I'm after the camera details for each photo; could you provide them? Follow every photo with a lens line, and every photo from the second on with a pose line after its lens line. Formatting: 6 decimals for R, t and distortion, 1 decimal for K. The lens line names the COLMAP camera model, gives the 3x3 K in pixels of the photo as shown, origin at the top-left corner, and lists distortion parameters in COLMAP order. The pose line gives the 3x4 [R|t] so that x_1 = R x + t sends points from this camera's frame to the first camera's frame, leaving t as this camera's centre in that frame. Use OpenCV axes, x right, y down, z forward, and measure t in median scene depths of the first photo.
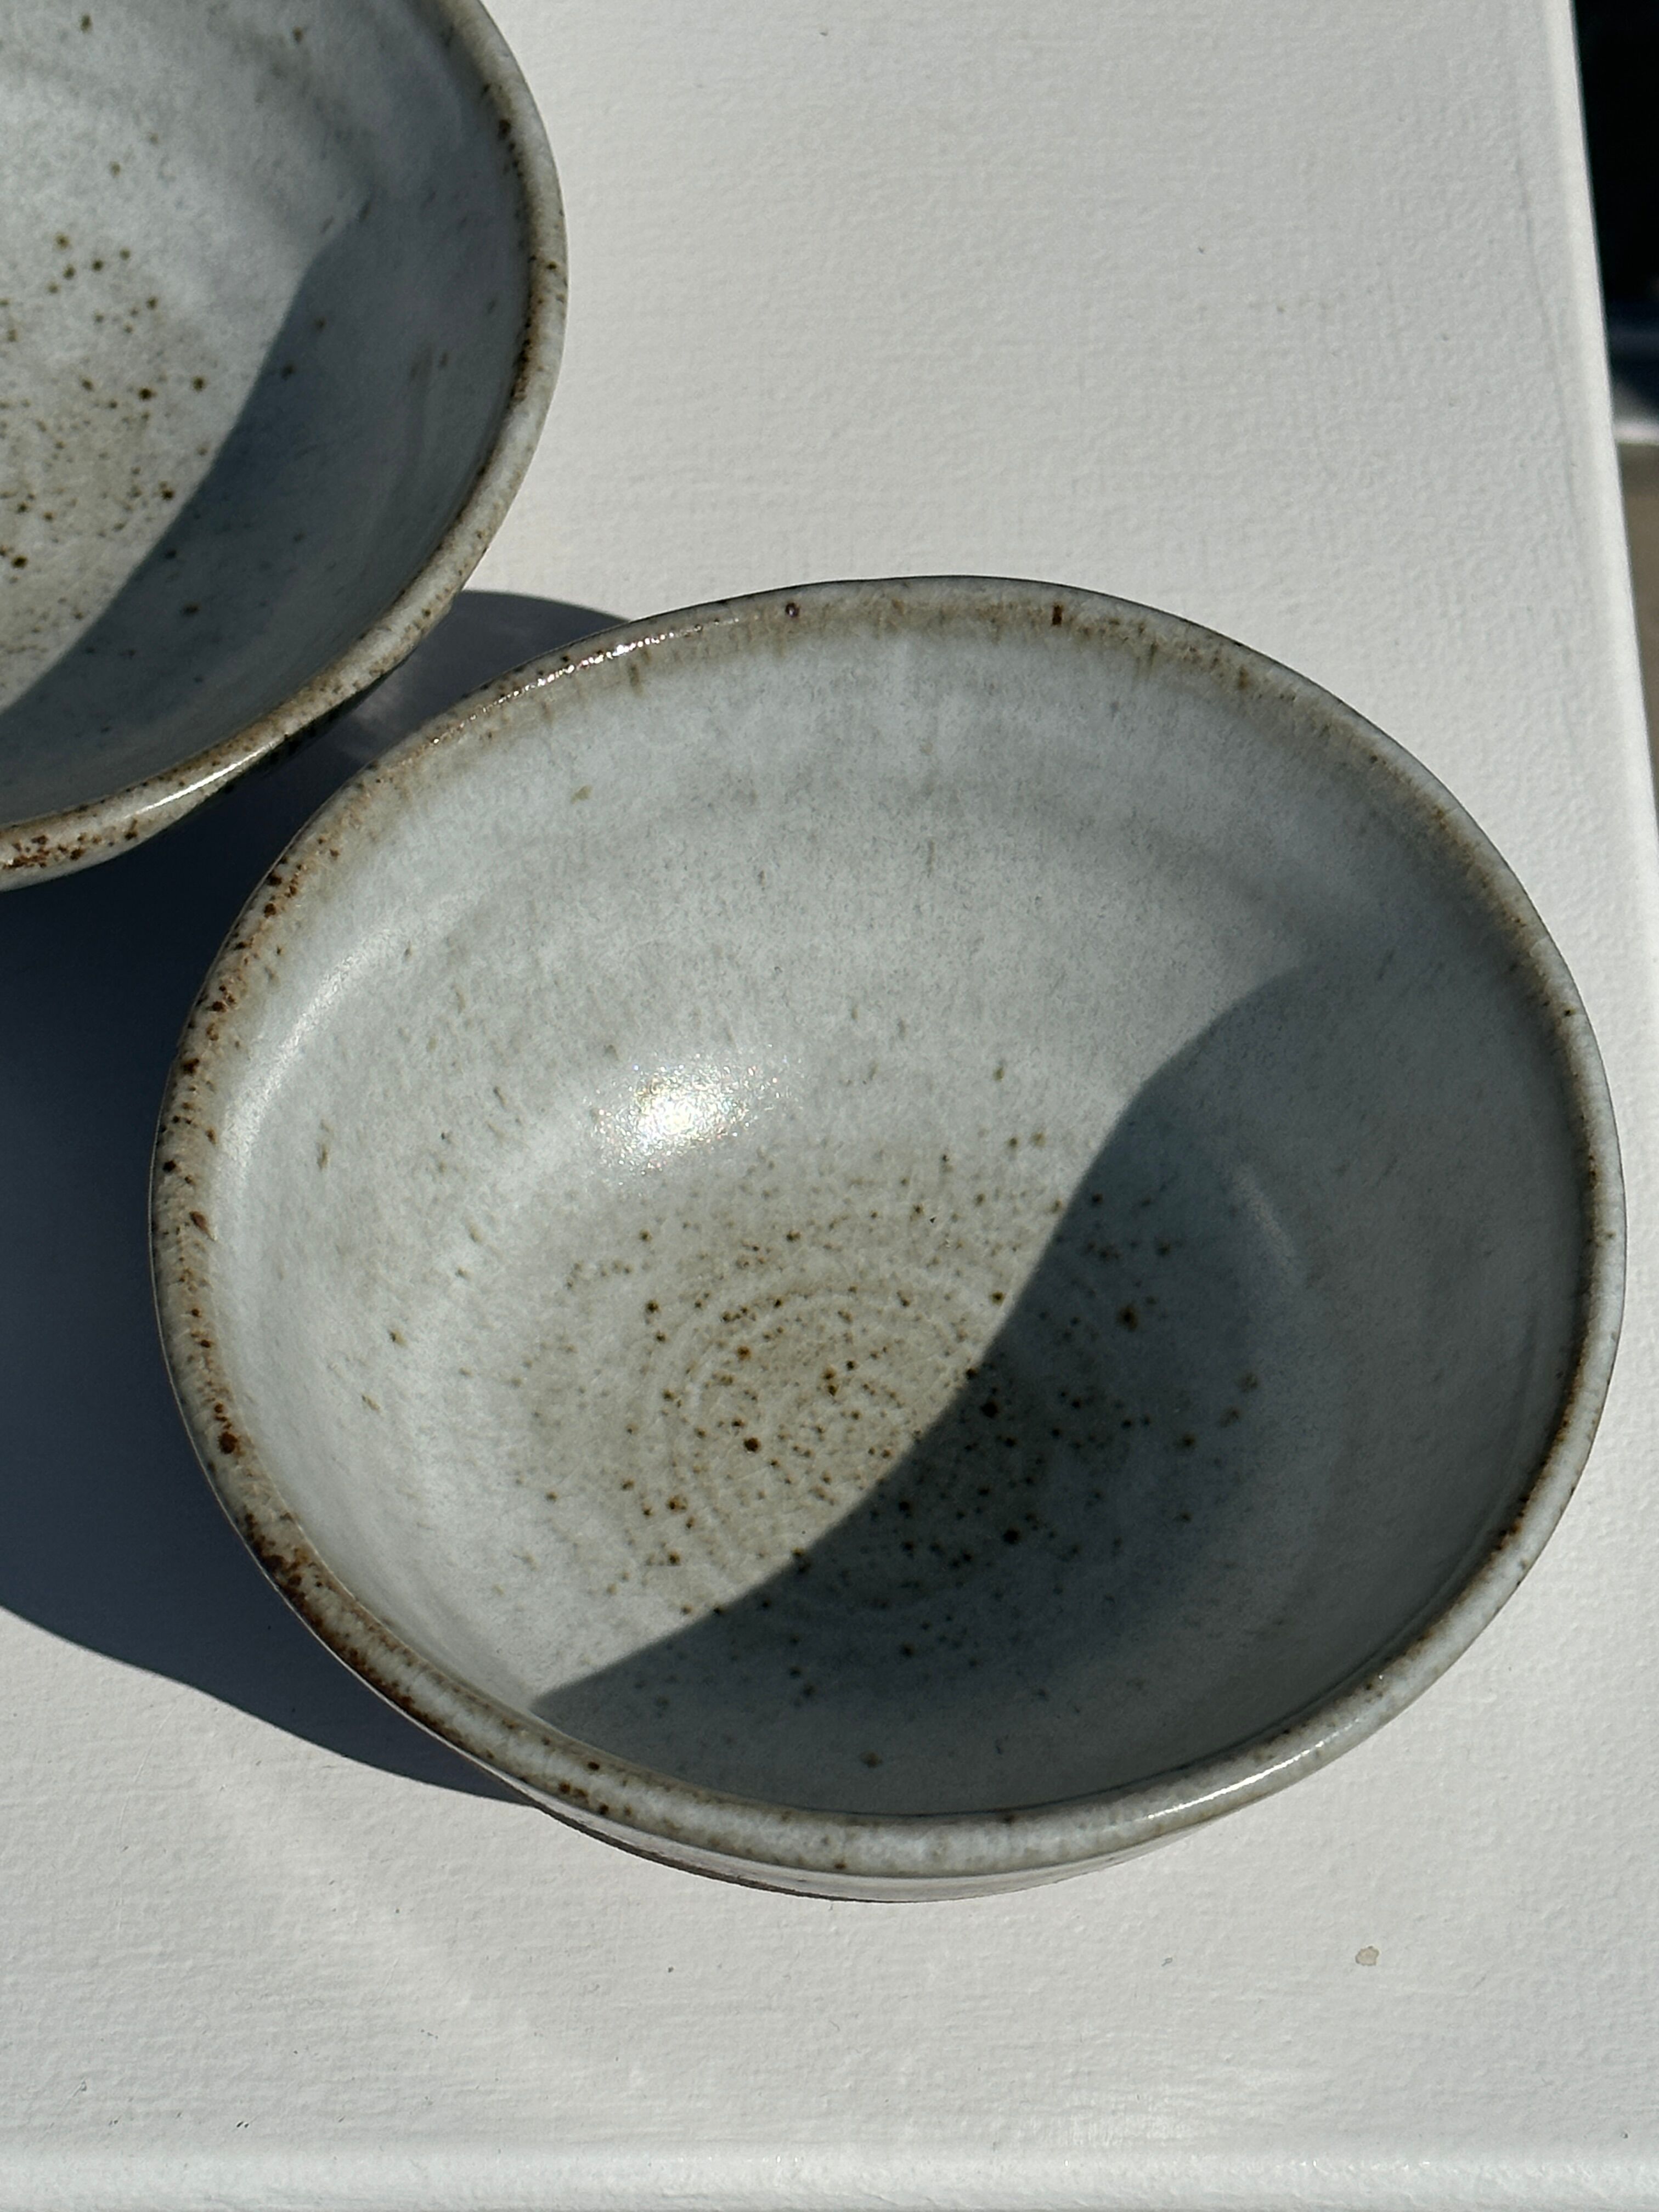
lens RADIAL K [[5102.2, 0, 817.7], [0, 5102.2, 1168.9], [0, 0, 1]] dist [0.125982, 0.000000]
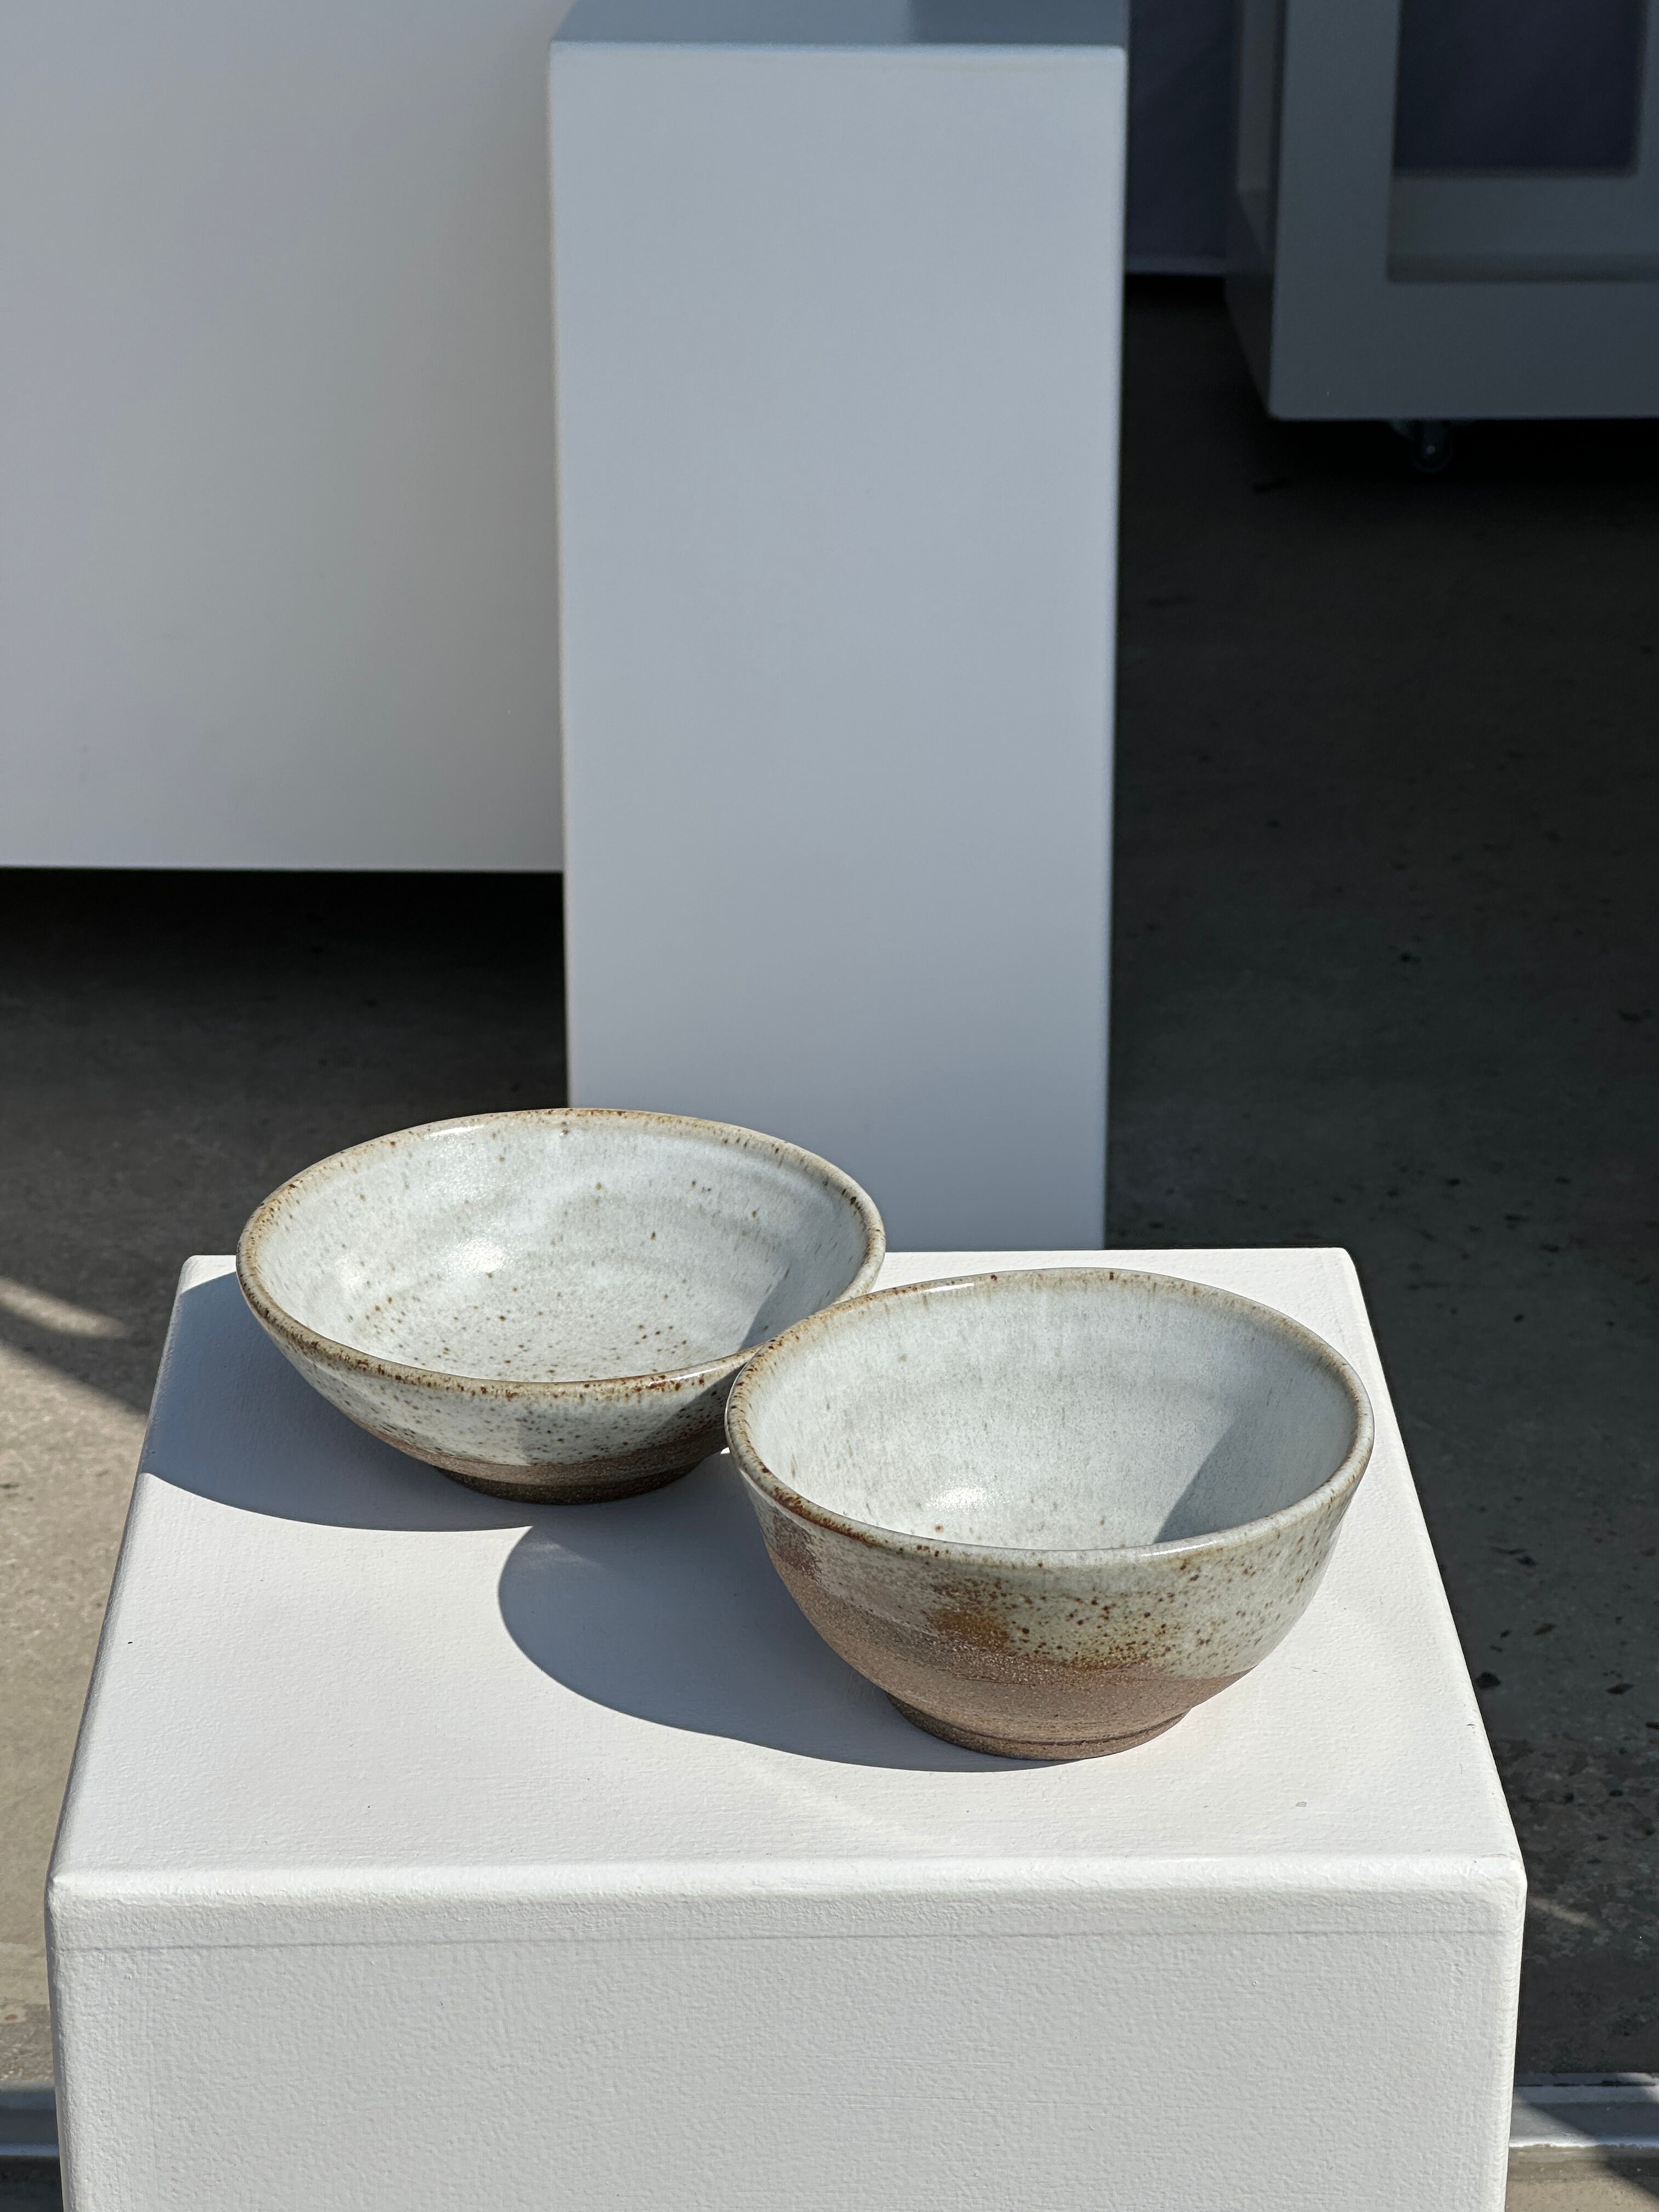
lens RADIAL K [[5017.4, 0, 873.7], [0, 5017.4, 1101.1], [0, 0, 1]] dist [0.140120, 0.000000]
pose [[0.998873, -0.047214, -0.004893, -0.043053], [0.034617, 0.795117, -0.605467, 1.160130], [0.032477, 0.604615, 0.795855, -0.807916]]
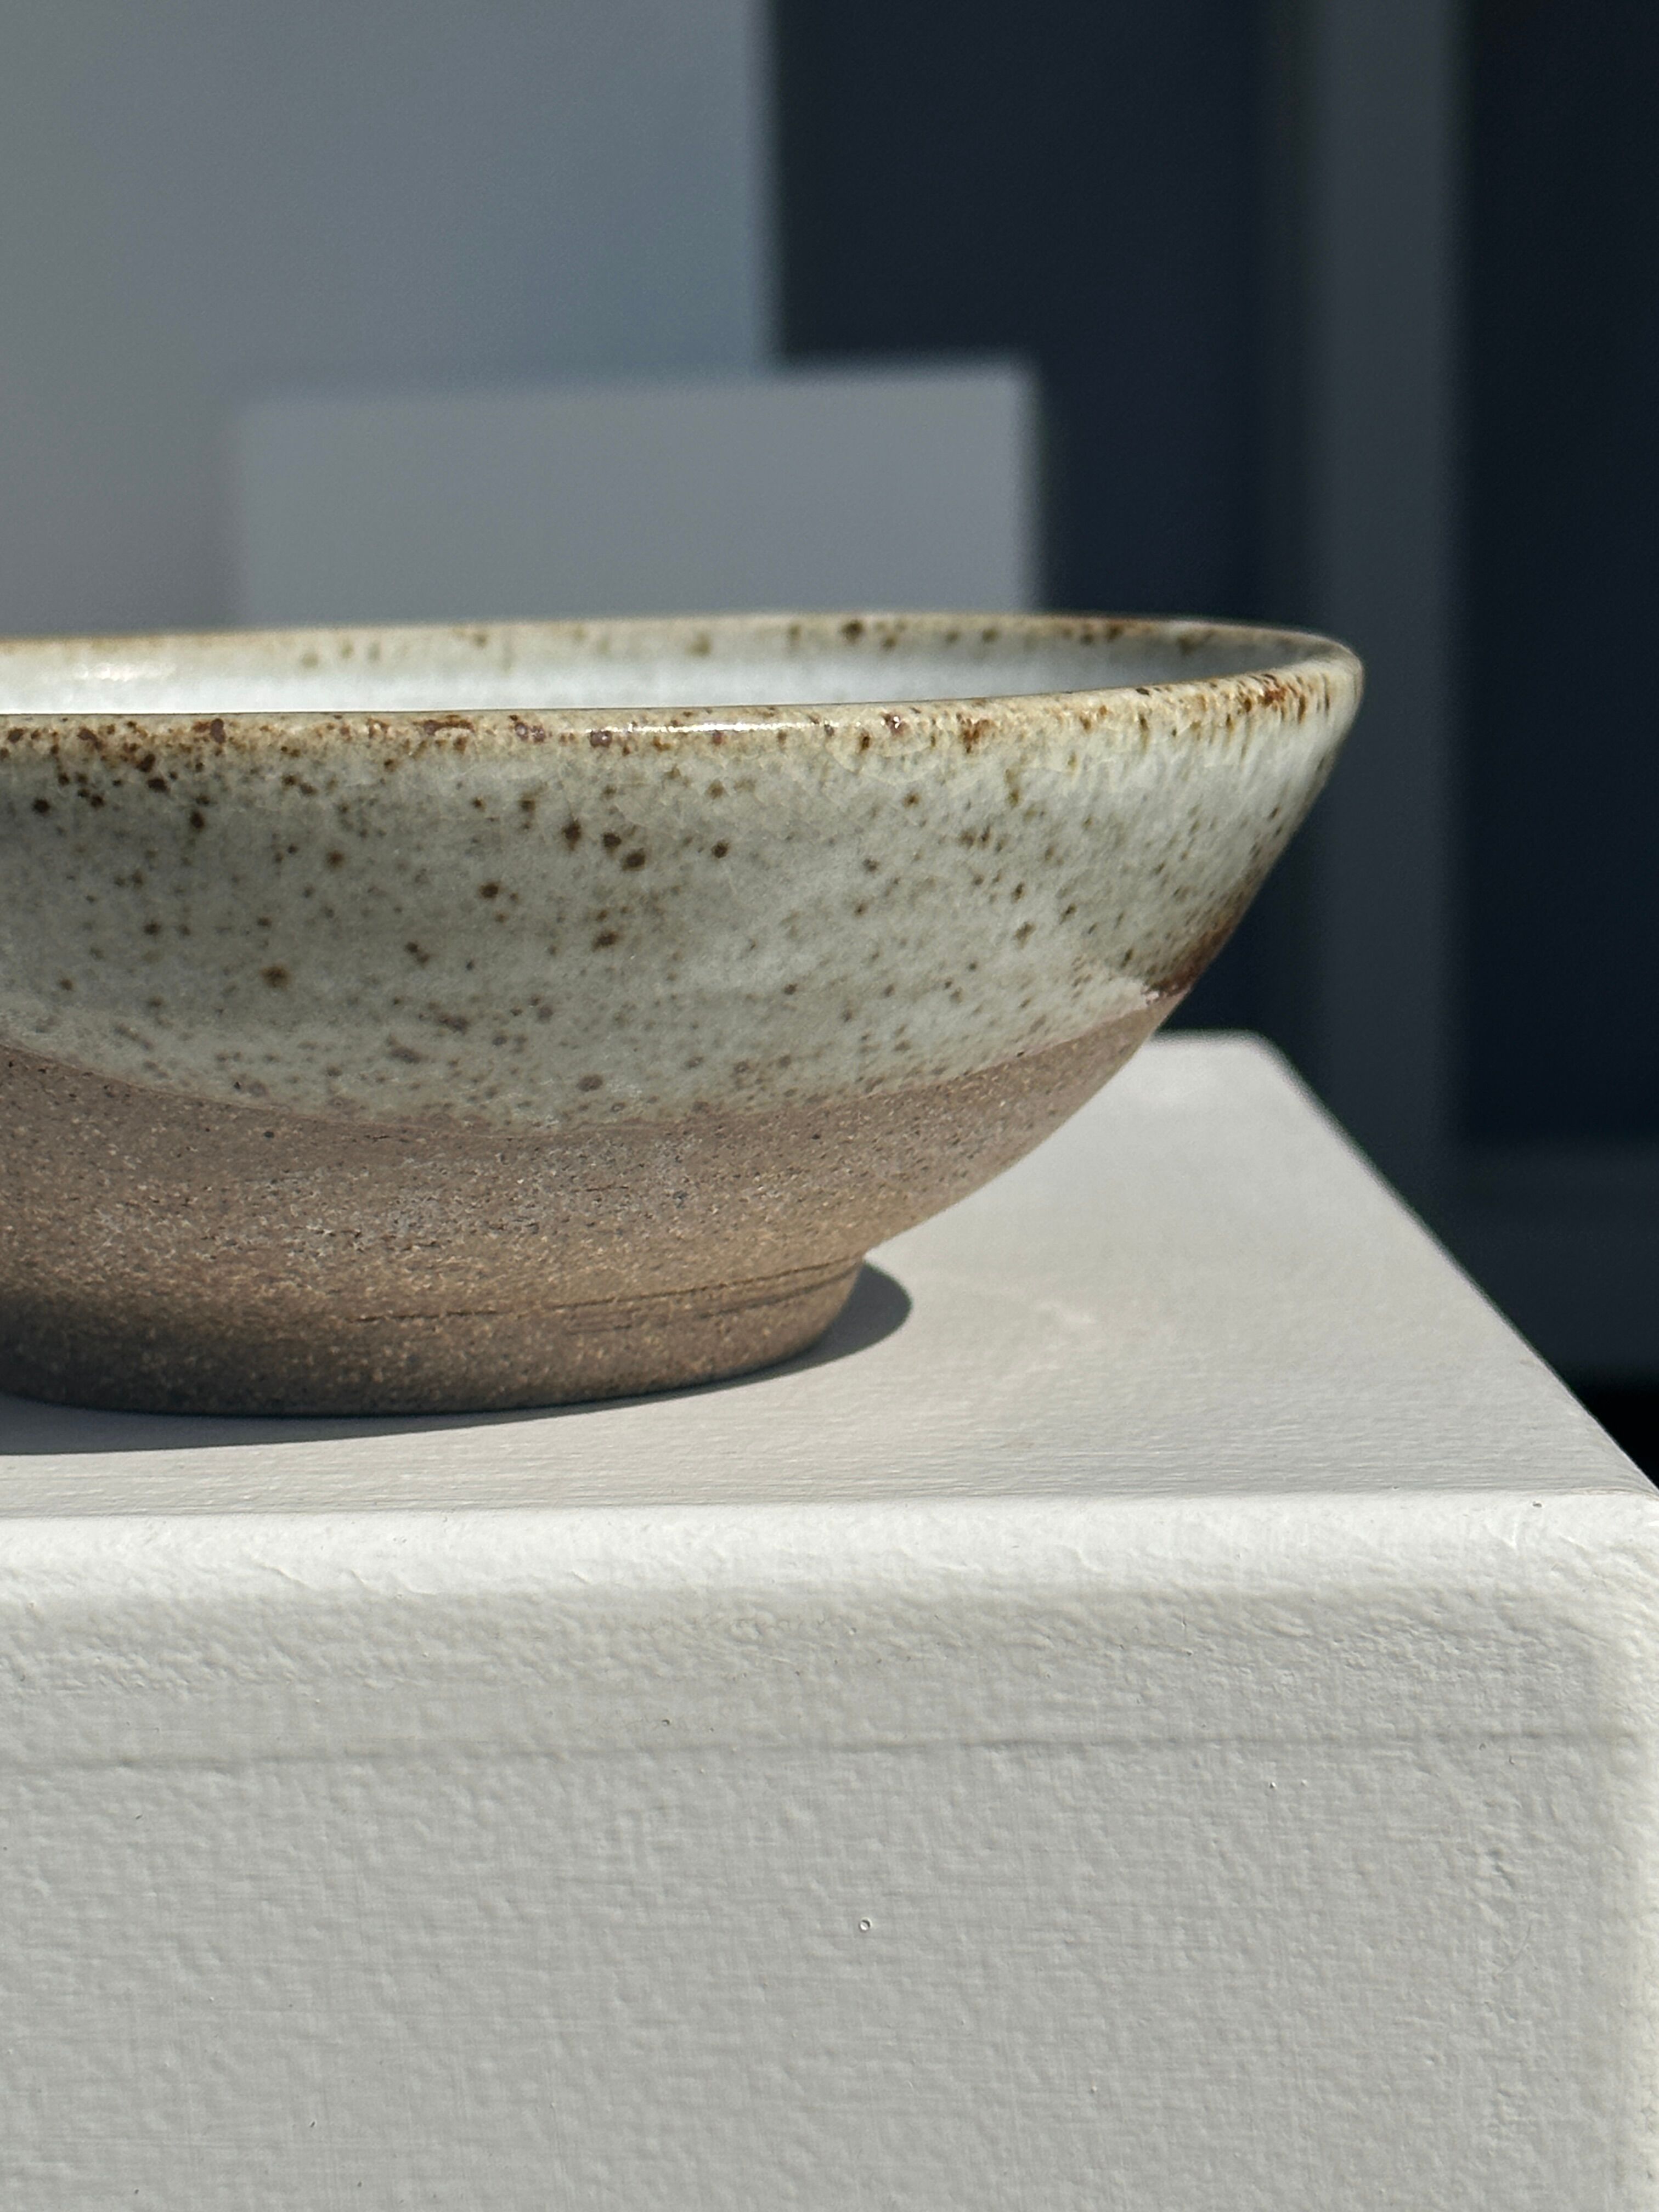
lens RADIAL K [[5102.2, 0, 823.4], [0, 5102.2, 1262.1], [0, 0, 1]] dist [0.125982, 0.000000]
pose [[0.997578, -0.067056, -0.018489, 0.095528], [0.026601, 0.613373, -0.789345, 0.686038], [0.064271, 0.786941, 0.613672, 0.552989]]
